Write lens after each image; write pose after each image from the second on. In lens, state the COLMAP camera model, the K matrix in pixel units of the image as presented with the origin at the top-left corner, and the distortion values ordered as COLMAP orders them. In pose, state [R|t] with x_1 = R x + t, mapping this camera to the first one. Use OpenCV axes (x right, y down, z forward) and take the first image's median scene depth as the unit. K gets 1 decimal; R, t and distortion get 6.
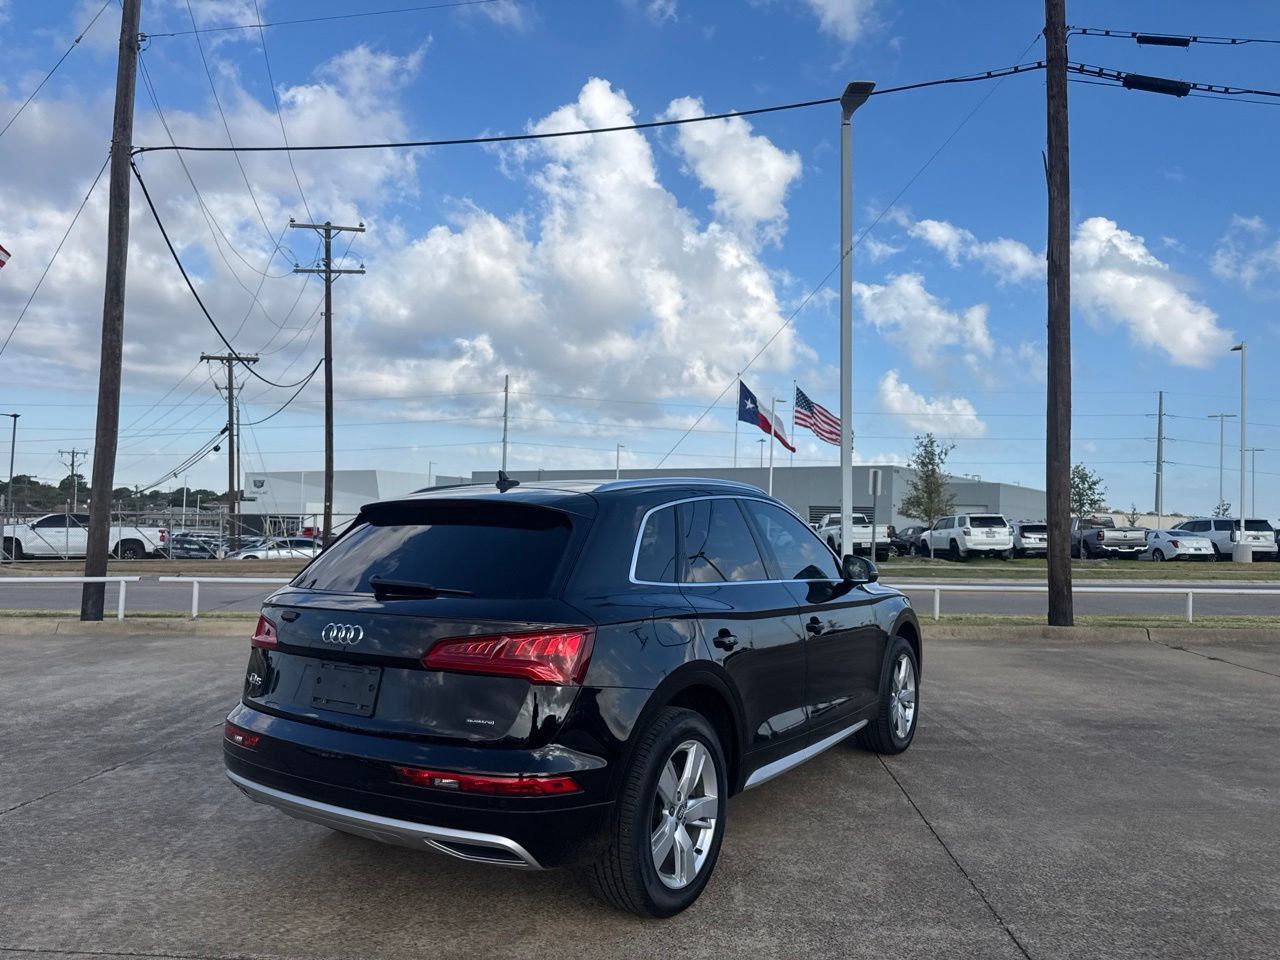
lens RADIAL K [[906.1, 0, 636.4], [0, 906.1, 495.5], [0, 0, 1]] dist [0.033333, -0.044891]
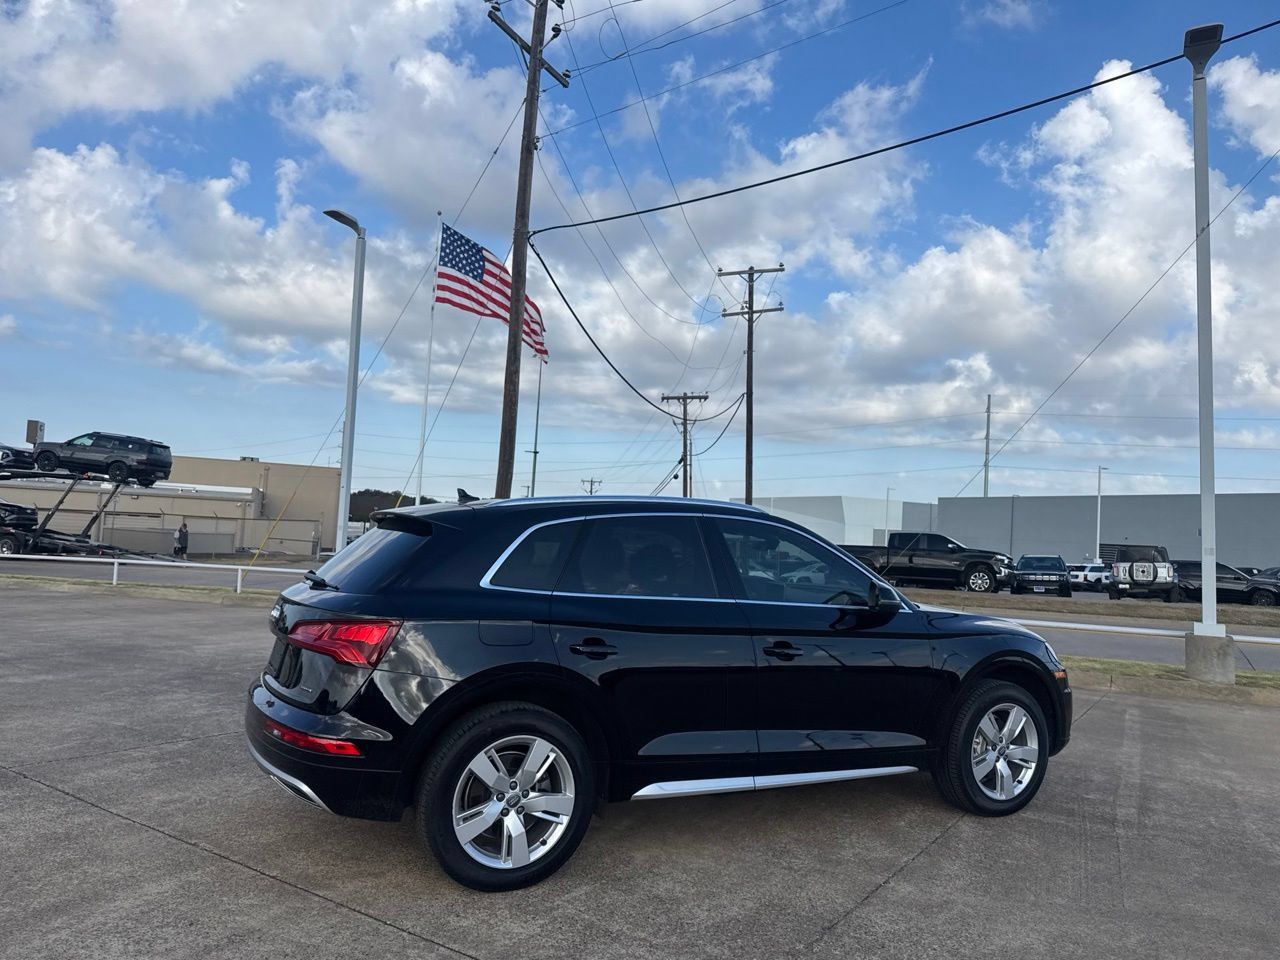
lens RADIAL K [[906.1, 0, 635.2], [0, 906.1, 492.4], [0, 0, 1]] dist [0.033333, -0.044891]
pose [[0.862394, -0.001934, -0.506234, 0.077596], [-0.014472, 0.999490, -0.028474, 0.000924], [0.506030, 0.031882, 0.861926, 0.013084]]
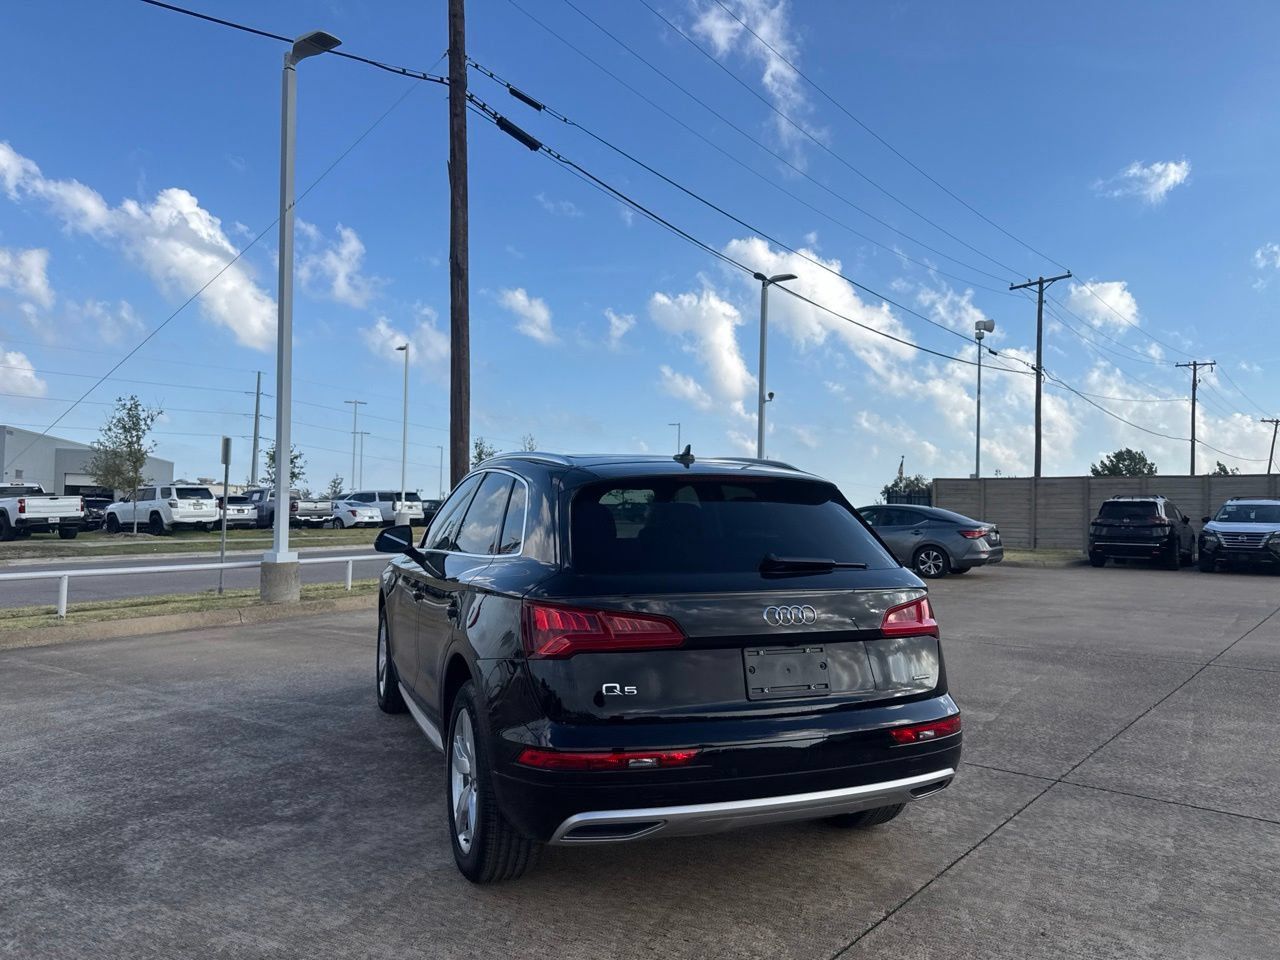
lens RADIAL K [[906.1, 0, 640.2], [0, 906.1, 482.6], [0, 0, 1]] dist [0.033333, -0.044891]
pose [[0.585610, 0.014217, 0.810468, -0.118649], [-0.028469, 0.999590, 0.003036, 0.001463], [-0.810093, -0.024851, 0.585774, 0.057321]]
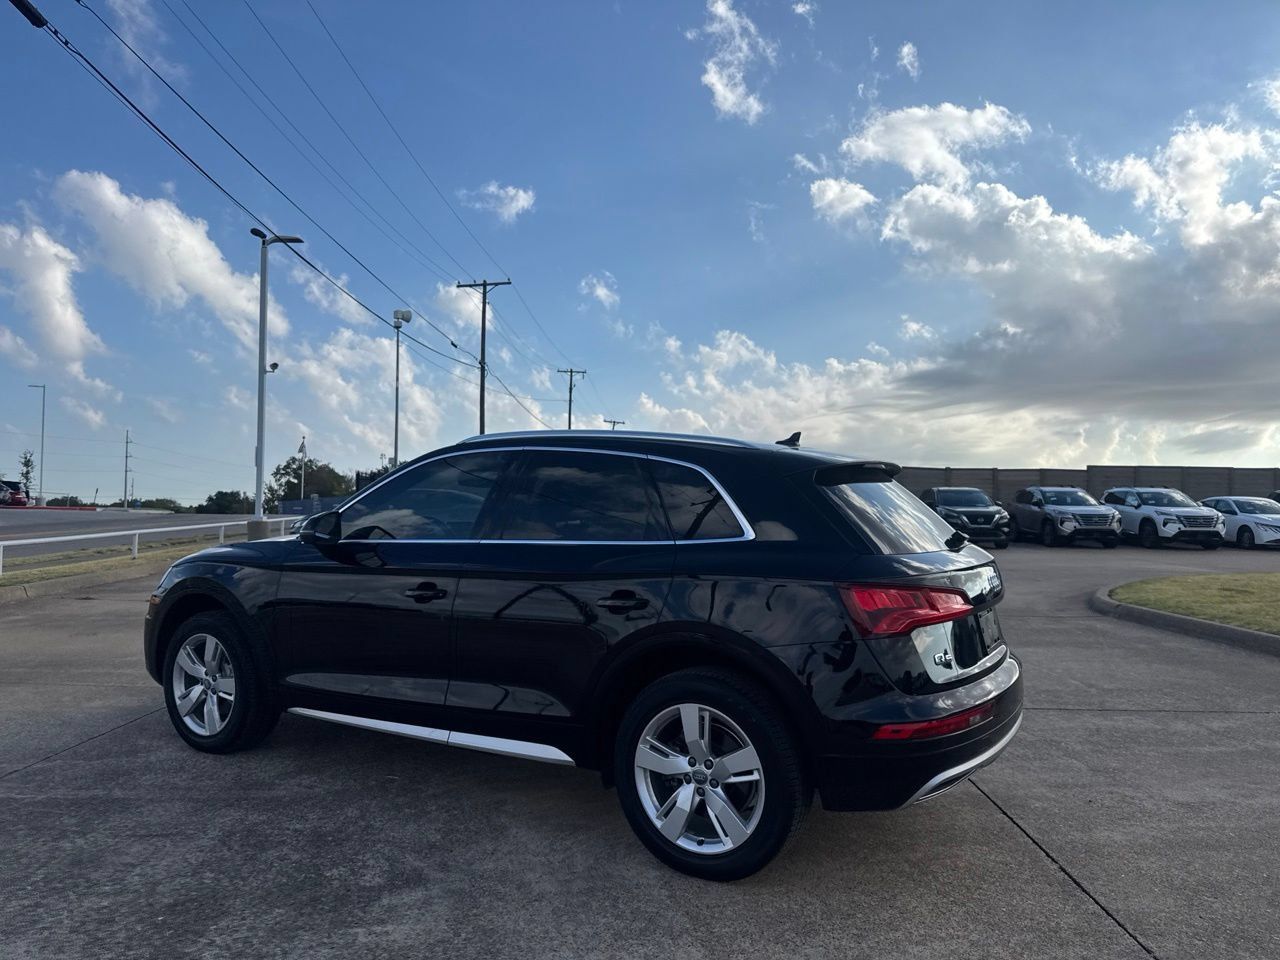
lens RADIAL K [[906.1, 0, 637.4], [0, 906.1, 491.6], [0, 0, 1]] dist [0.033333, -0.044891]
pose [[-0.046648, -0.008603, 0.998874, -0.144027], [-0.046861, 0.998881, 0.006414, 0.005213], [-0.997812, -0.046509, -0.046999, 0.150265]]
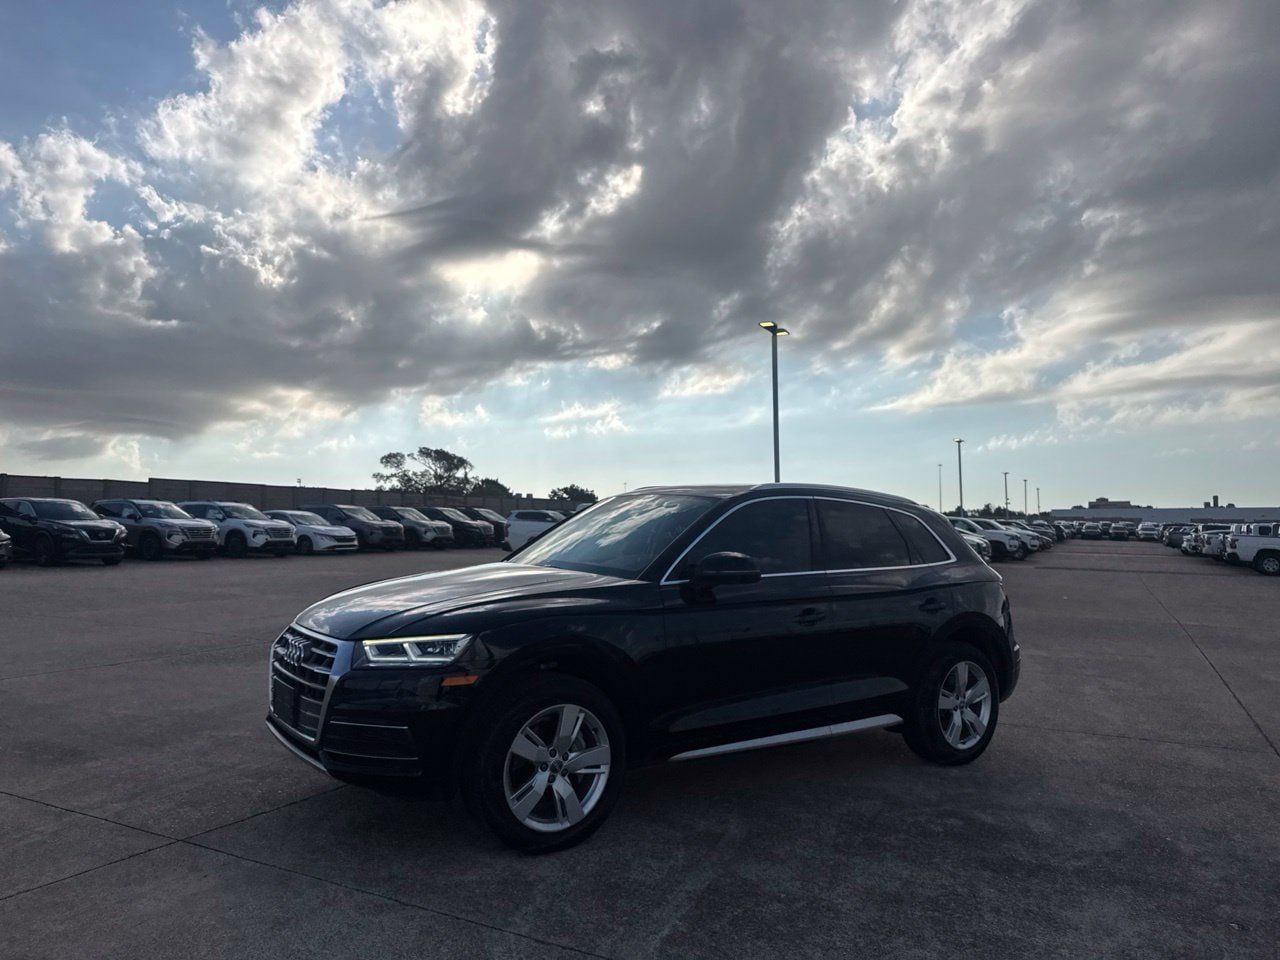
lens RADIAL K [[906.1, 0, 645.7], [0, 906.1, 501.5], [0, 0, 1]] dist [0.033333, -0.044891]
pose [[-0.929251, -0.023874, 0.368678, -0.048724], [-0.045858, 0.997646, -0.050981, 0.011081], [-0.366593, -0.064281, -0.928158, 0.320410]]
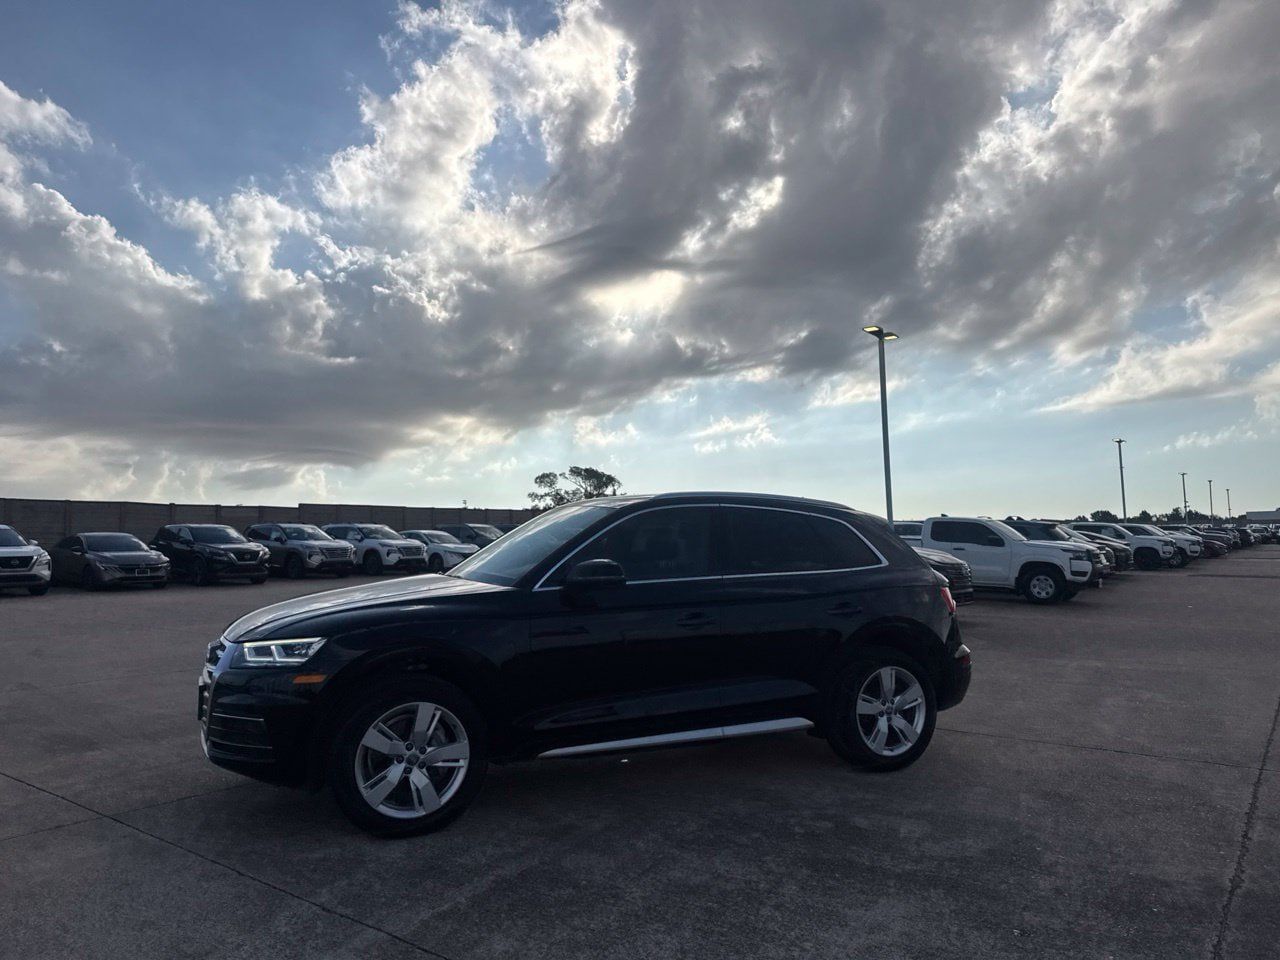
lens RADIAL K [[906.1, 0, 650.8], [0, 906.1, 500.7], [0, 0, 1]] dist [0.033333, -0.044891]
pose [[-0.855985, 0.006646, 0.516958, -0.091729], [-0.029238, 0.997695, -0.061240, 0.010316], [-0.516173, -0.067535, -0.853817, 0.307725]]
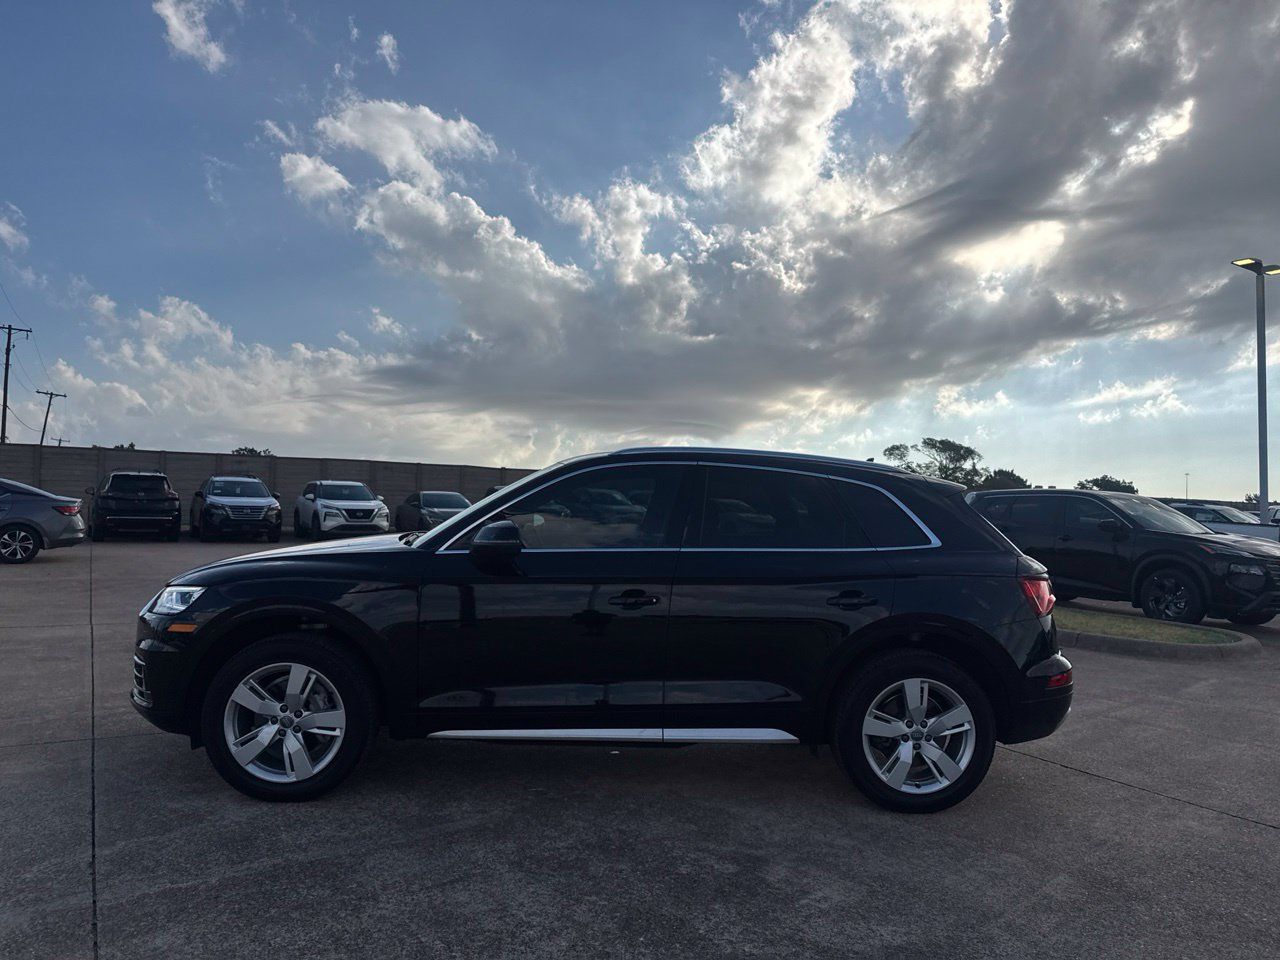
lens RADIAL K [[906.1, 0, 649.6], [0, 906.1, 499.6], [0, 0, 1]] dist [0.033333, -0.044891]
pose [[-0.593822, -0.029629, 0.804051, -0.122704], [-0.067176, 0.997658, -0.012848, 0.008507], [-0.801787, -0.061642, -0.594422, 0.247053]]
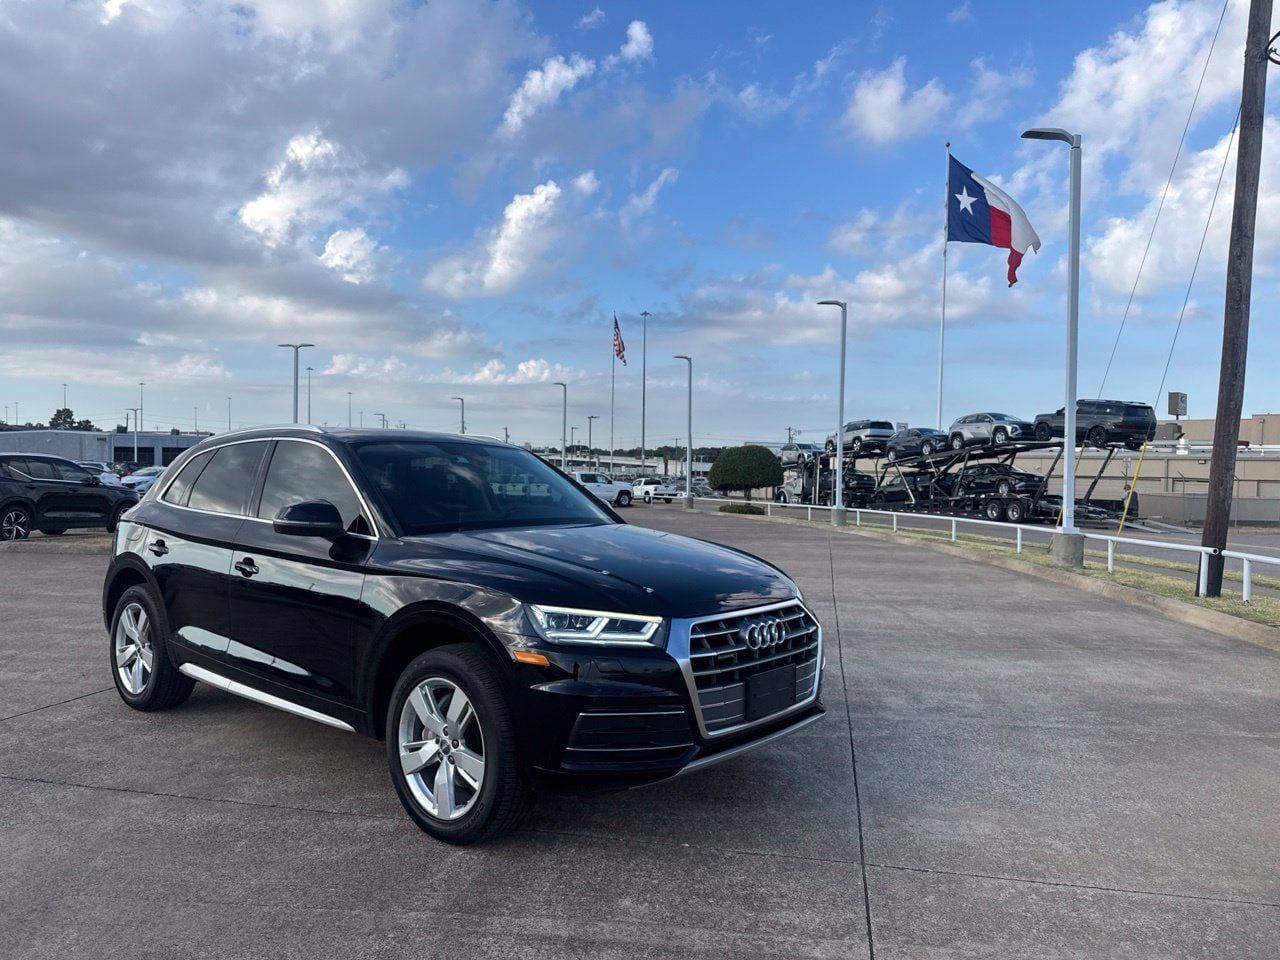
lens RADIAL K [[906.1, 0, 626.3], [0, 906.1, 498.3], [0, 0, 1]] dist [0.033333, -0.044891]
pose [[-0.146876, 0.011373, -0.989089, 0.156356], [0.013422, 0.999865, 0.009503, 0.009470], [0.989064, -0.011880, -0.147009, 0.219822]]
